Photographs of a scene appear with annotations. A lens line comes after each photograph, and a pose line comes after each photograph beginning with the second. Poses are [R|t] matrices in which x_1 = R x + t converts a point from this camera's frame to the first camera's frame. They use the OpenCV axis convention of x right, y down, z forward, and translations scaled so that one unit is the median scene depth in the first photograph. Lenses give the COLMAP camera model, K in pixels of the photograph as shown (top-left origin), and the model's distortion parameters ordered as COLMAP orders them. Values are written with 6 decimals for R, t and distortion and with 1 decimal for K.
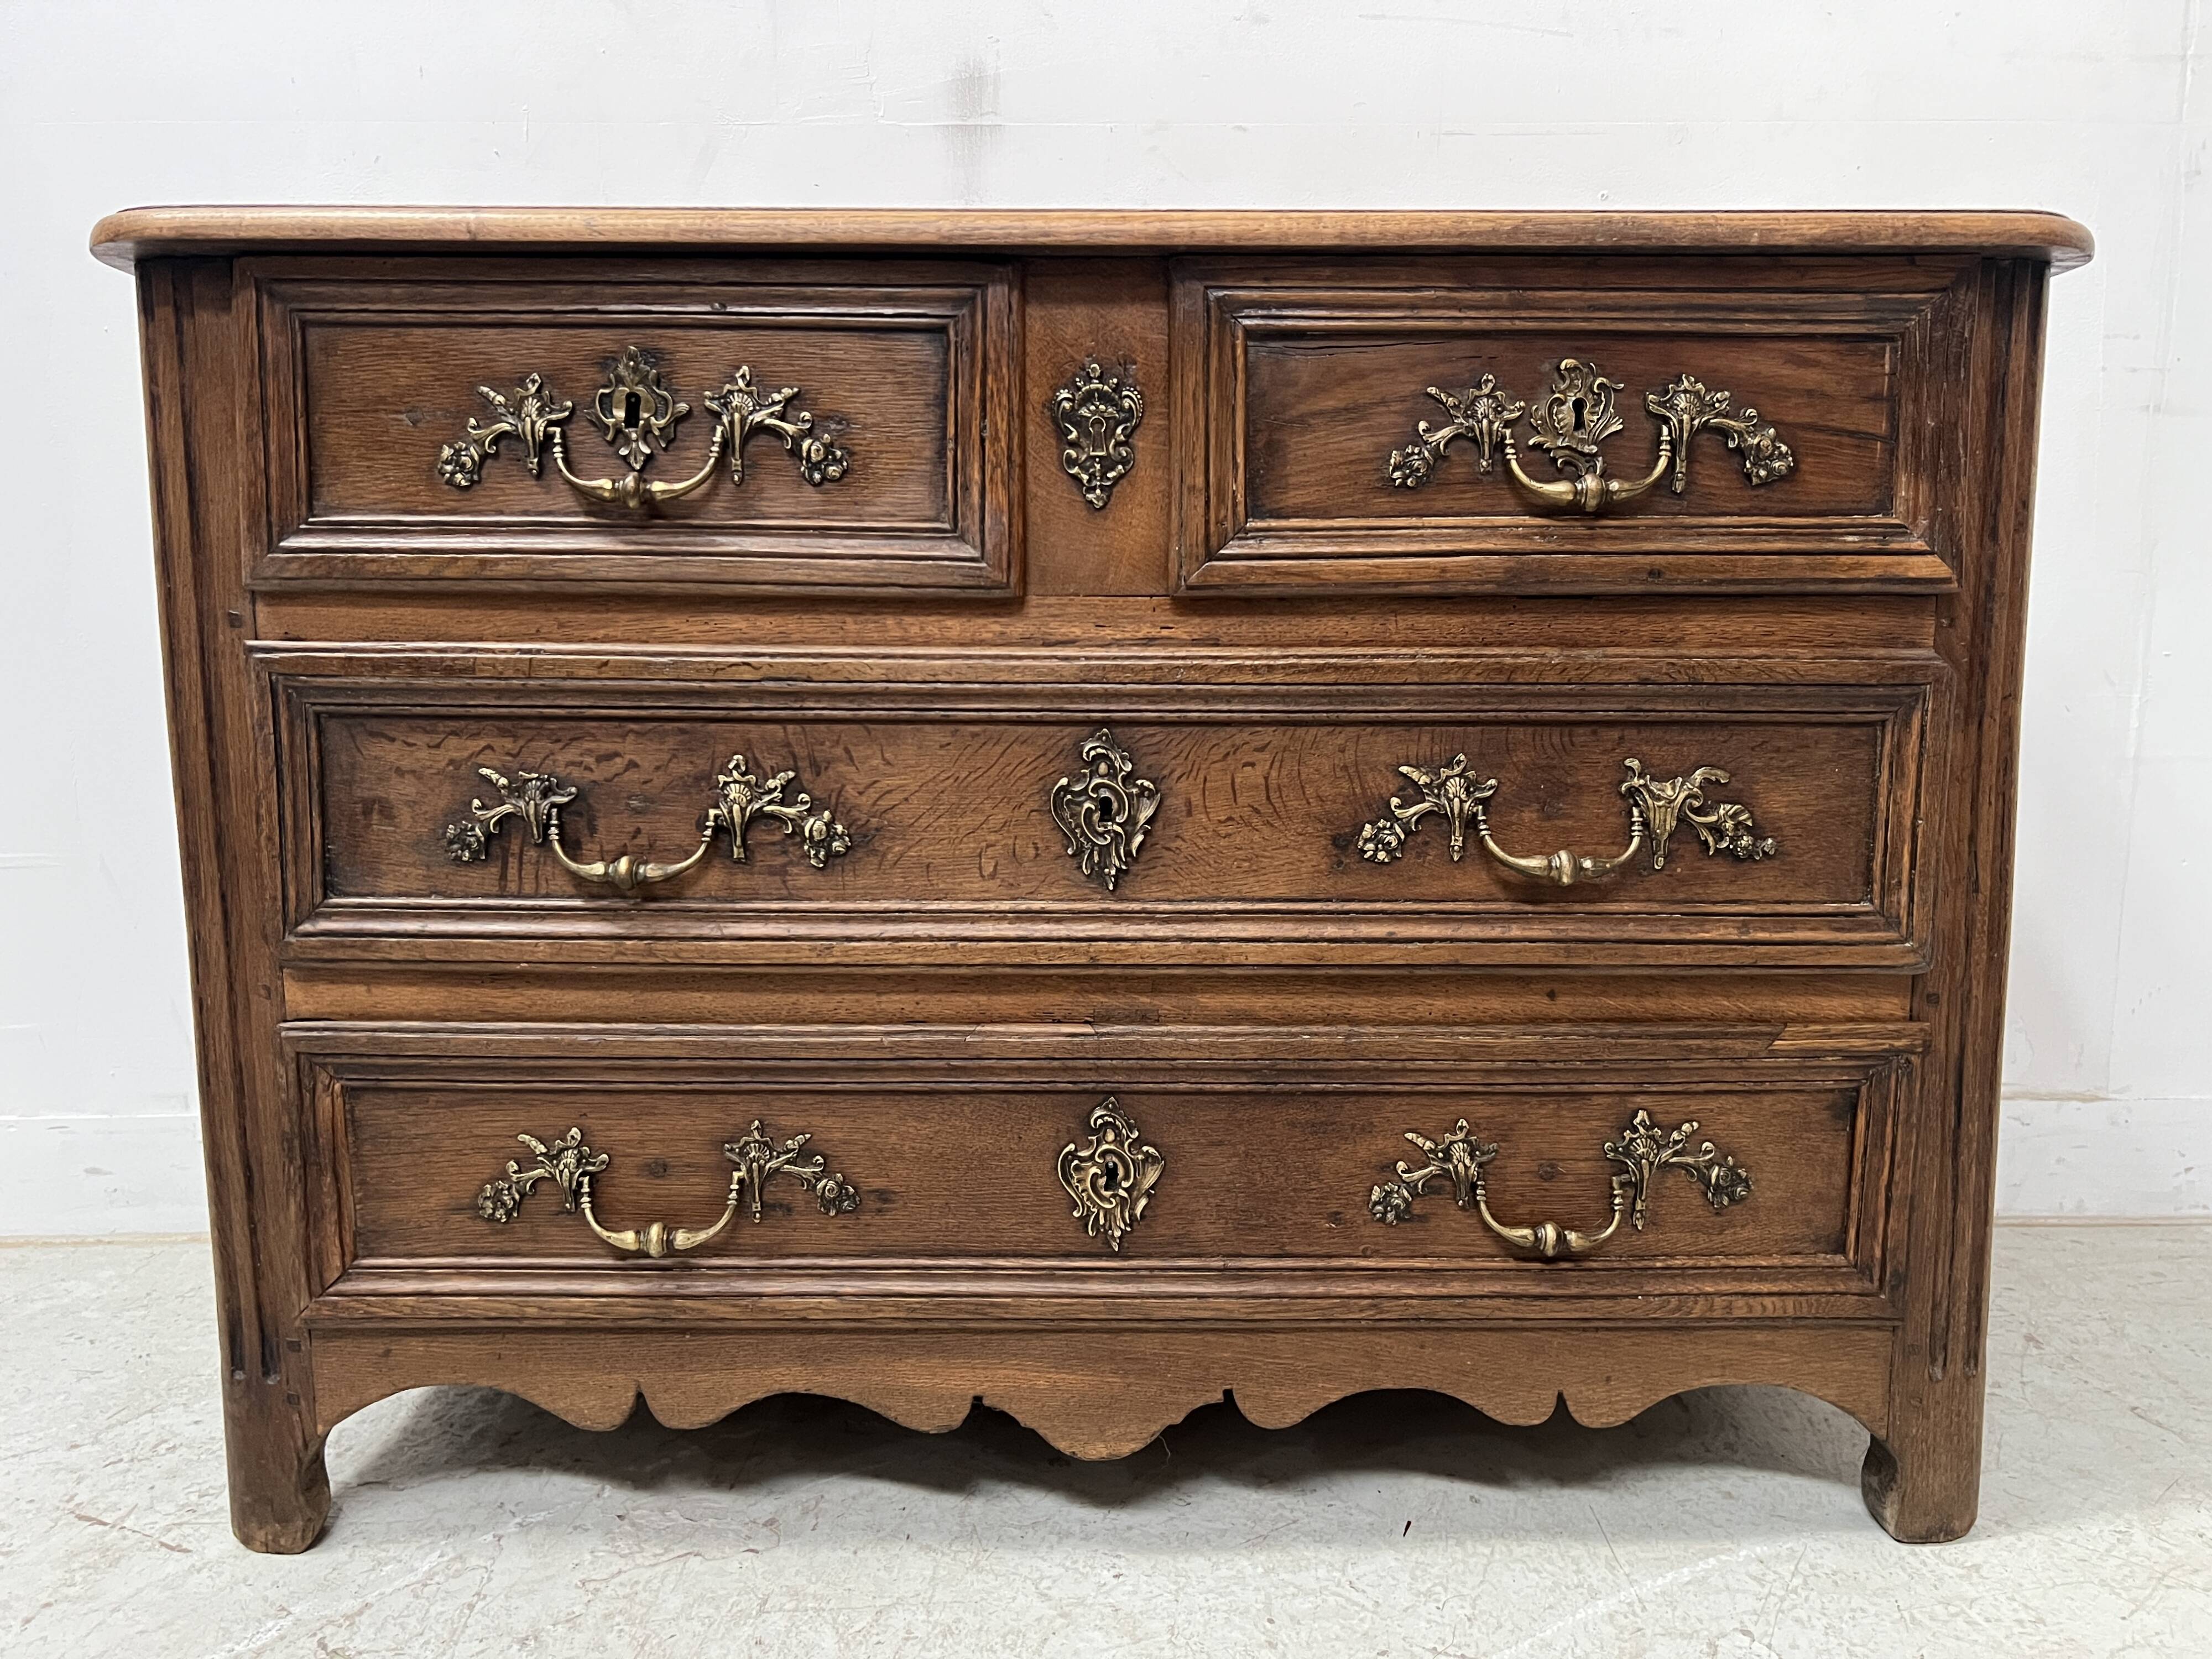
lens RADIAL K [[1661.1, 0, 1115.4], [0, 1661.1, 845.4], [0, 0, 1]] dist [0.044934, -0.057723]
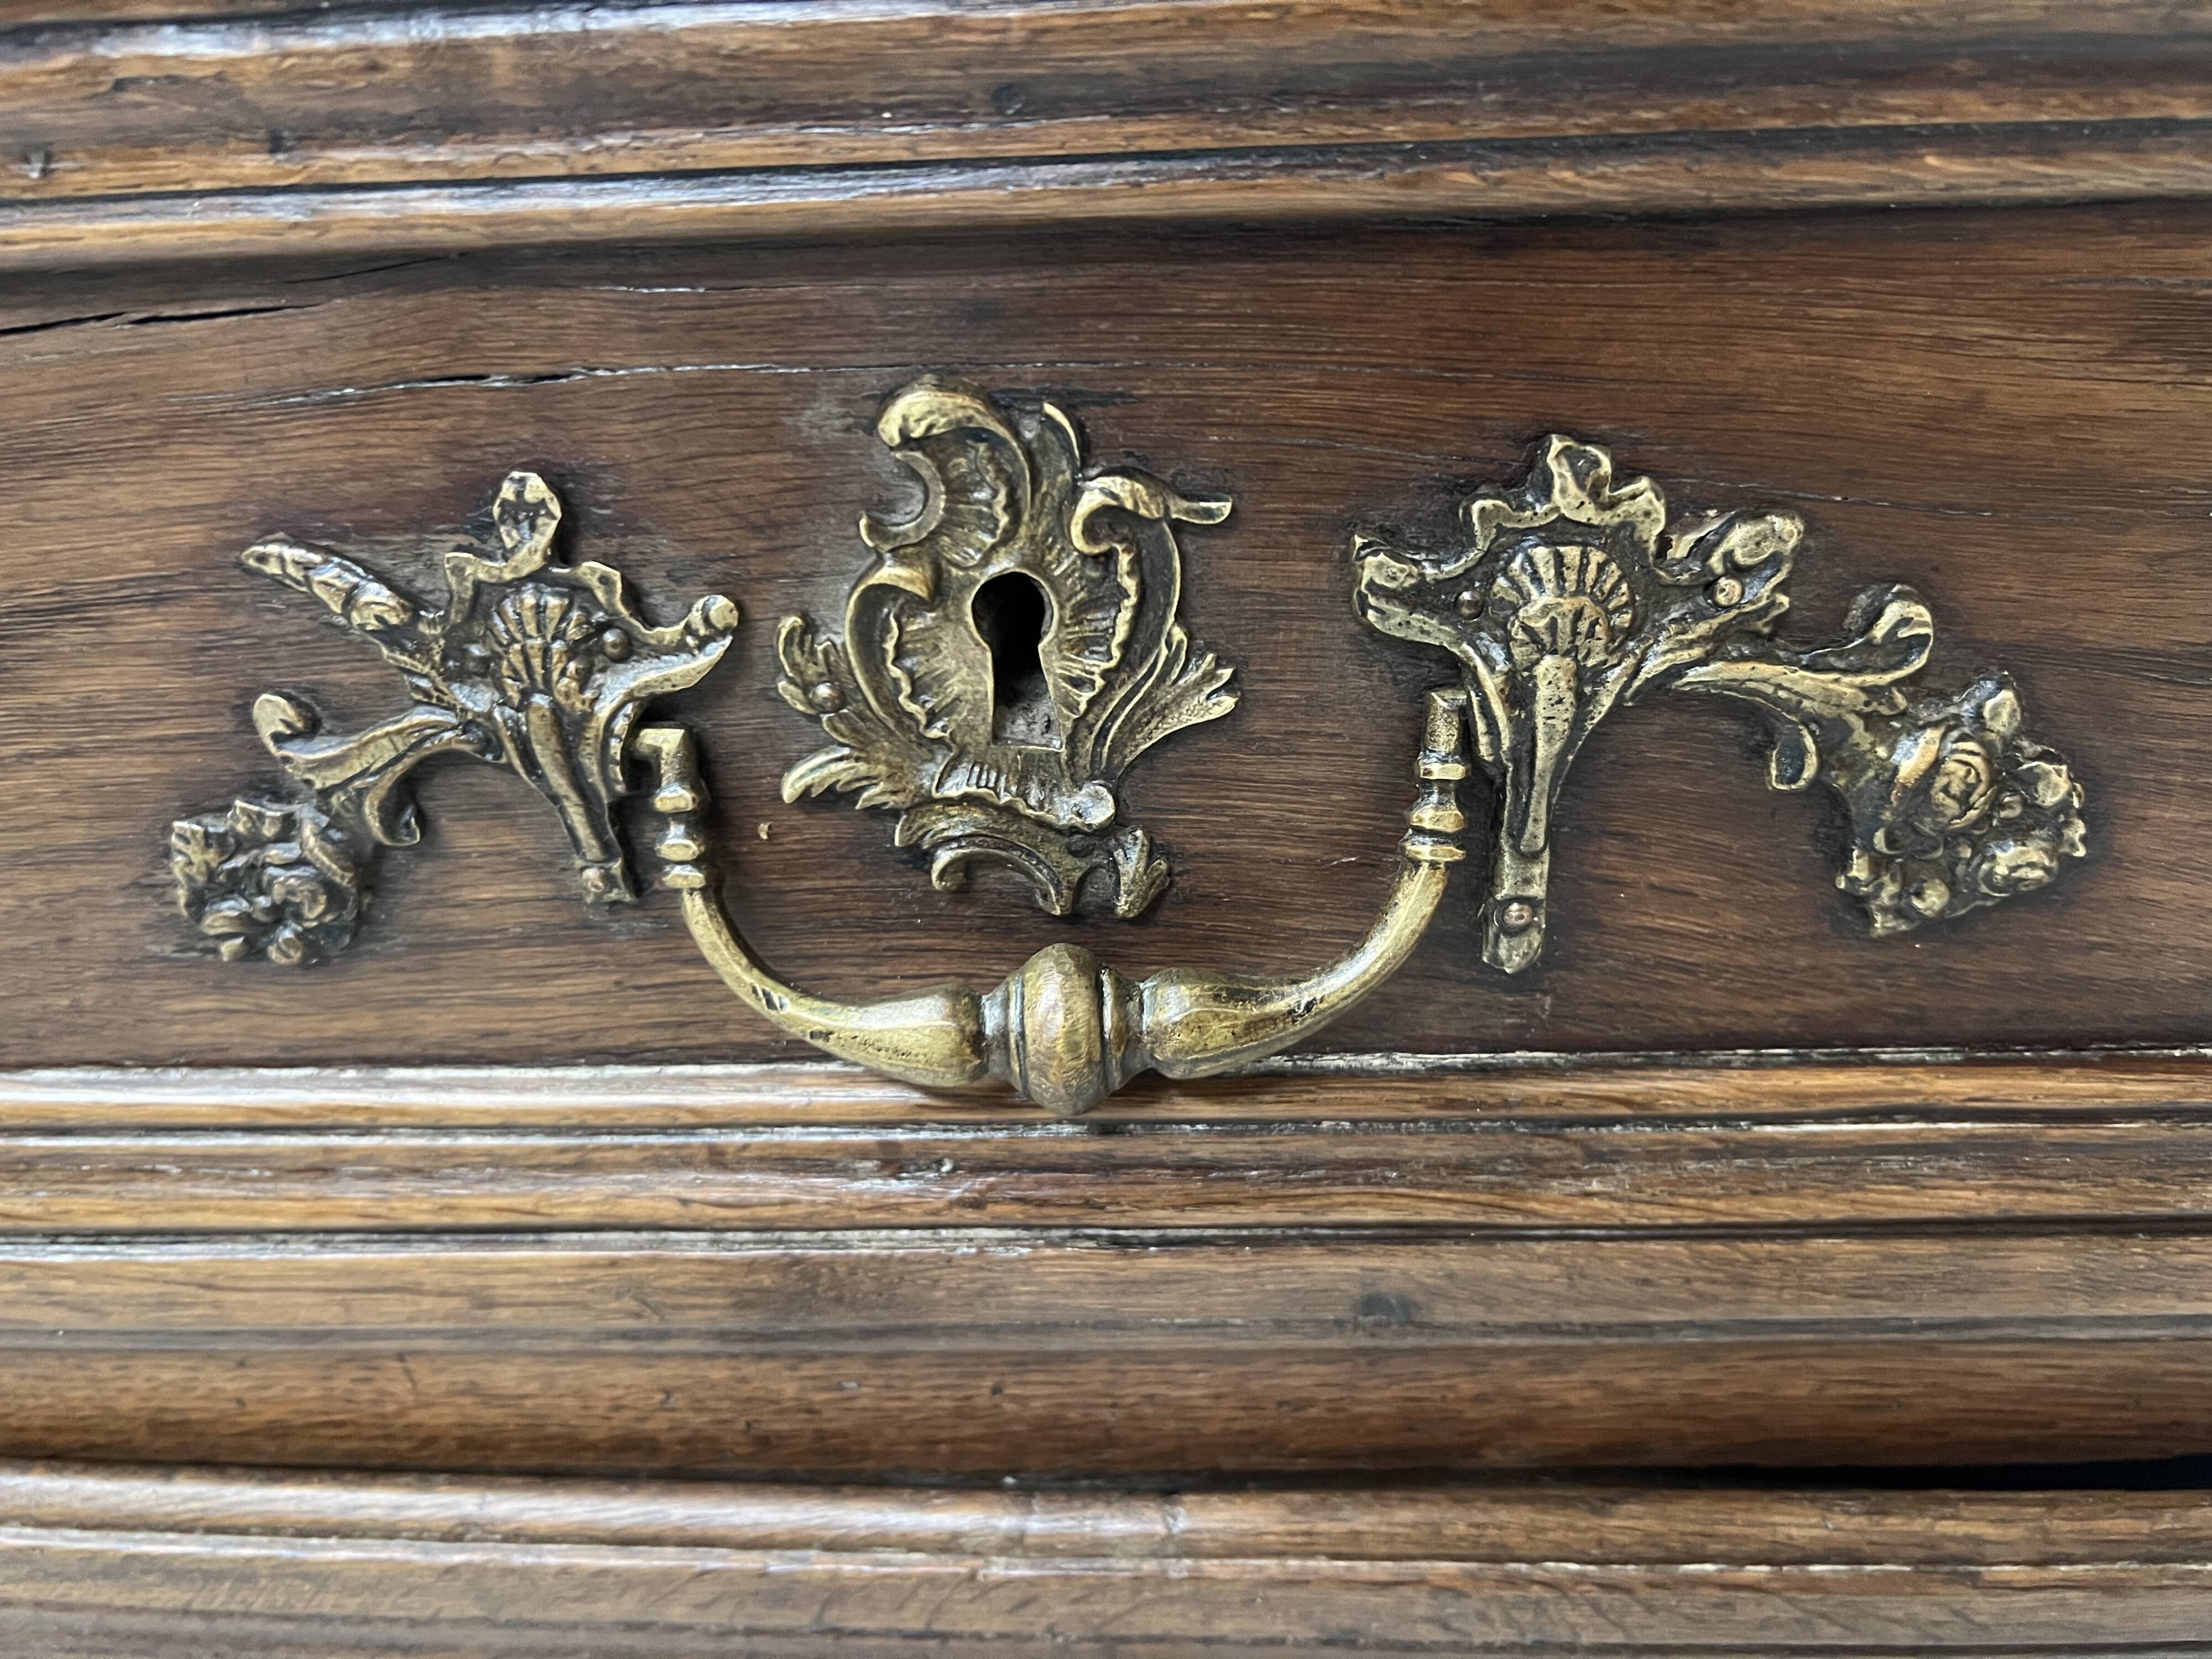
lens RADIAL K [[1661.1, 0, 1106.0], [0, 1661.1, 842.6], [0, 0, 1]] dist [0.044934, -0.057723]
pose [[0.996334, 0.001863, -0.085528, 0.298543], [0.026215, 0.945018, 0.325966, -0.294526], [0.081433, -0.327013, 0.941505, 0.785359]]
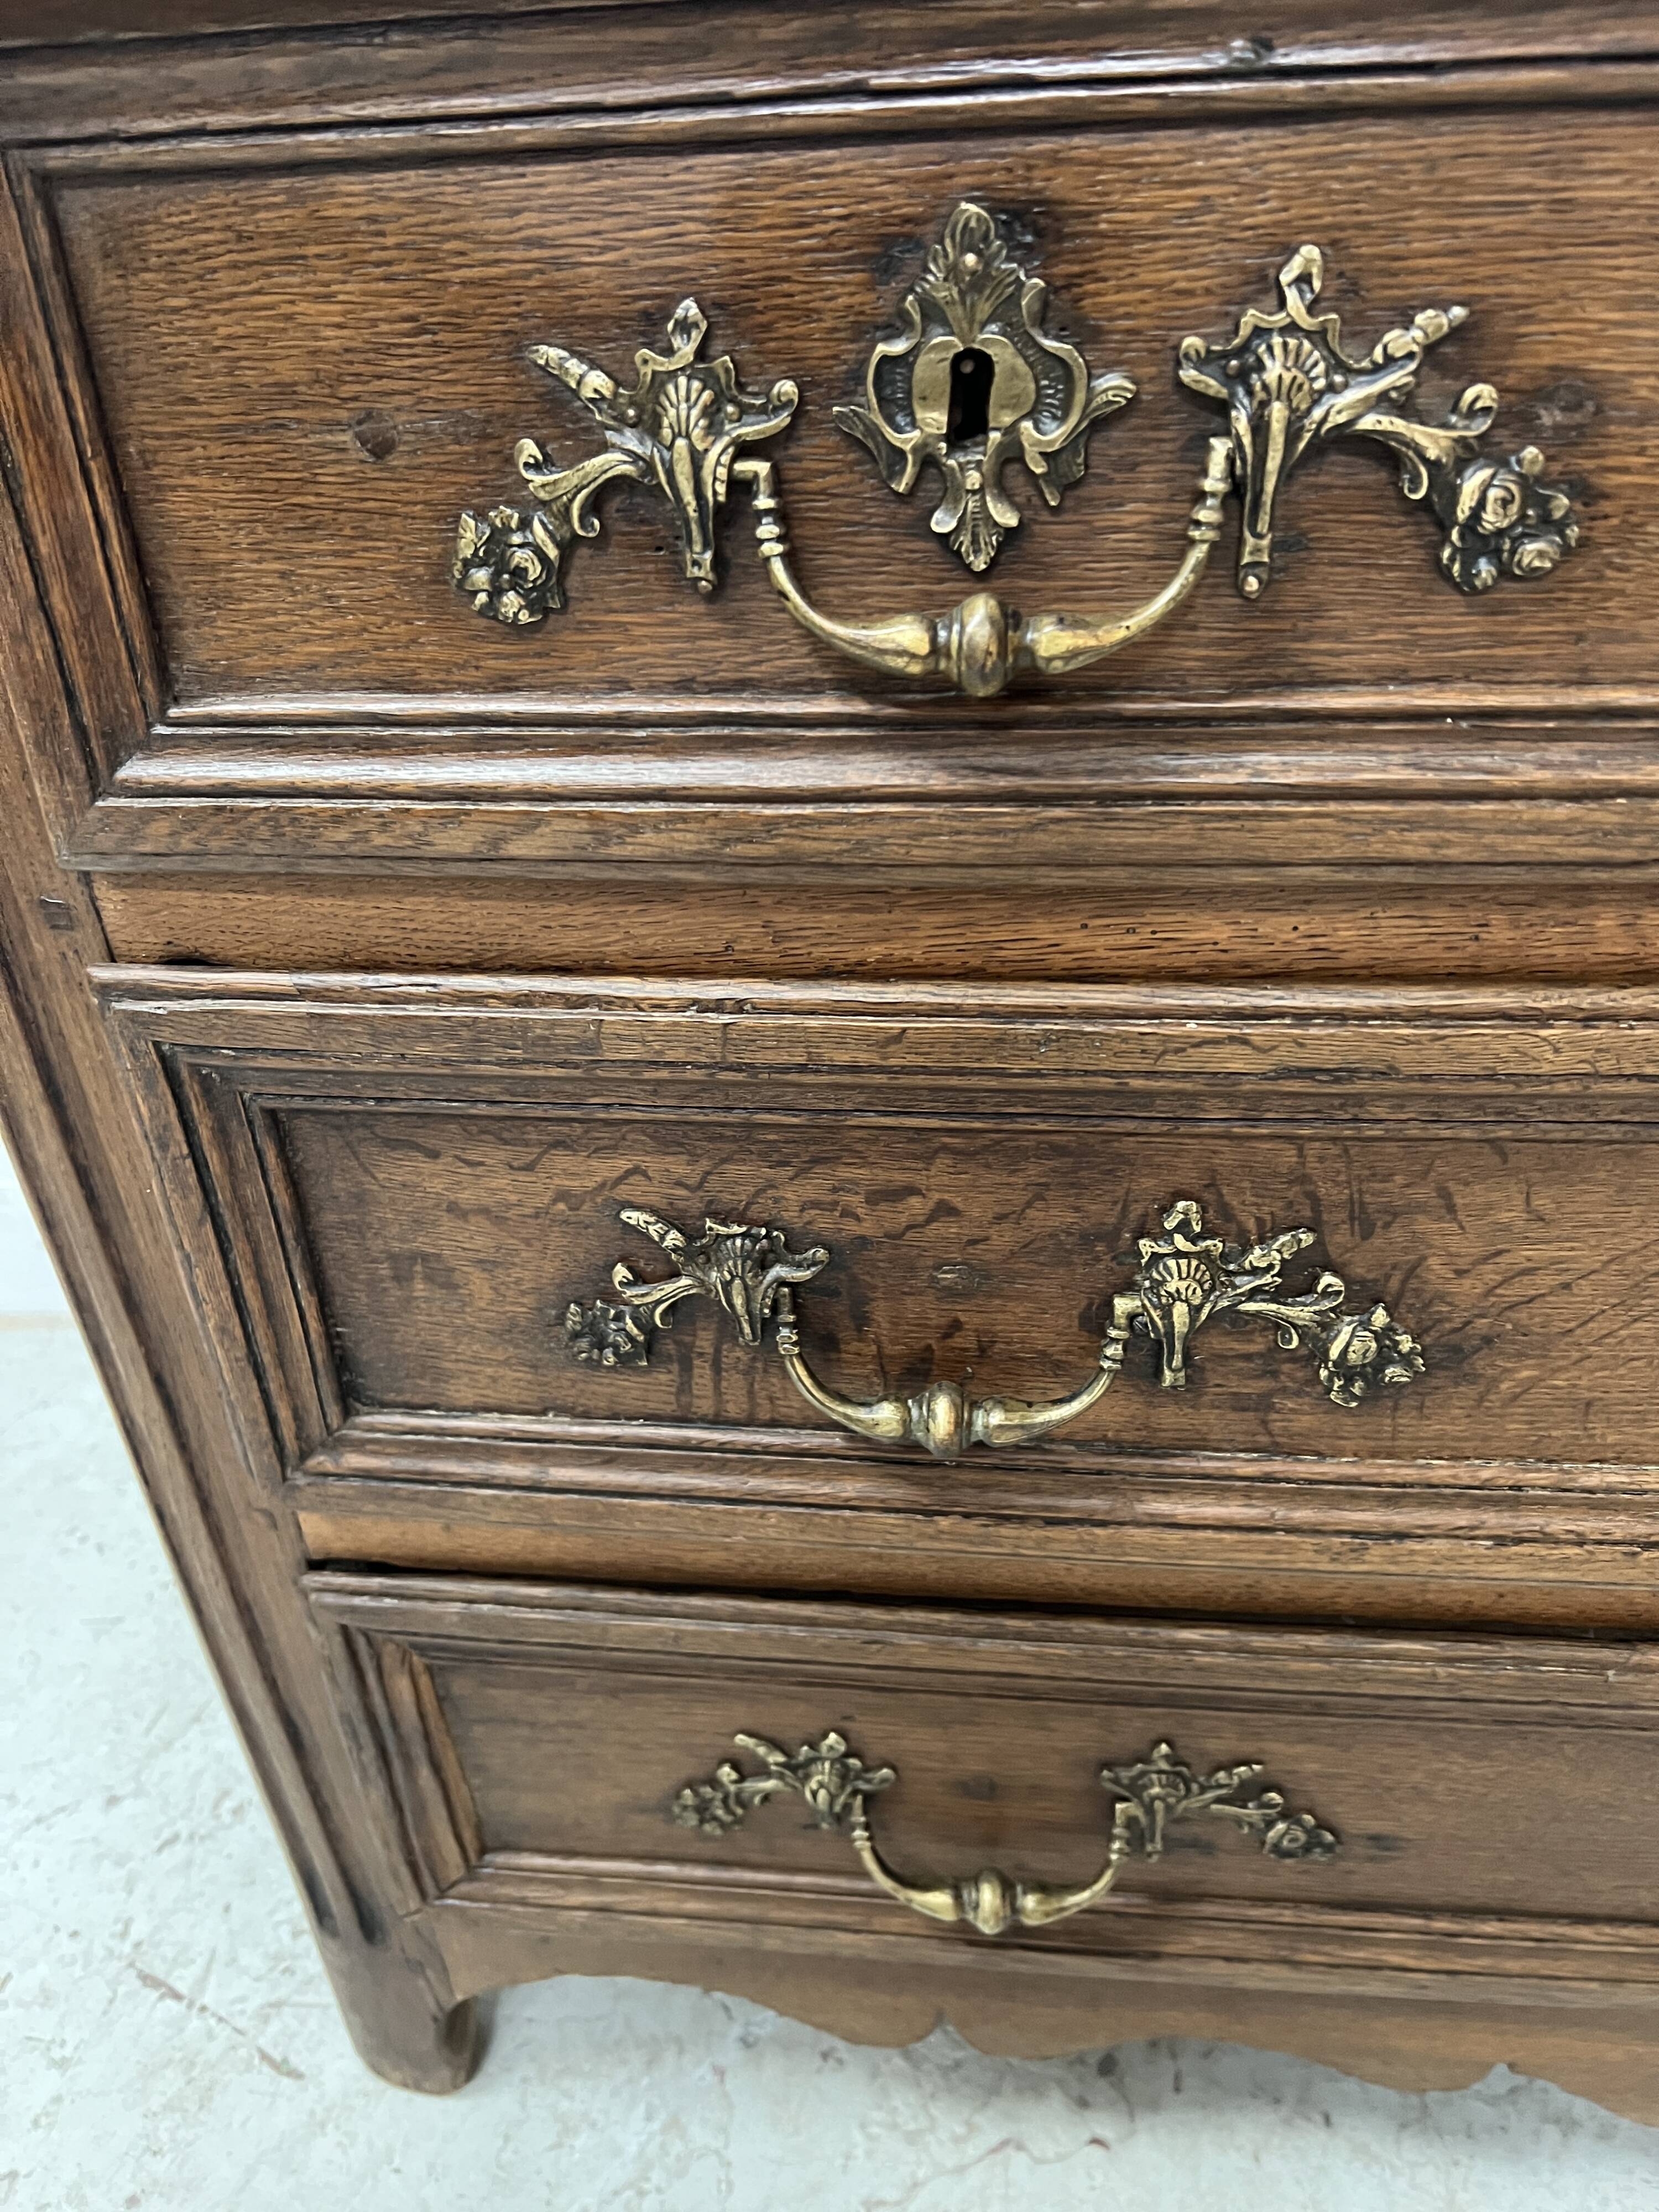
lens RADIAL K [[1661.1, 0, 822.3], [0, 1661.1, 1092.3], [0, 0, 1]] dist [0.044934, -0.057723]
pose [[0.992874, 0.000909, -0.119169, -0.269908], [0.048067, 0.911968, 0.407436, -0.265592], [0.109049, -0.410261, 0.905425, 0.599873]]
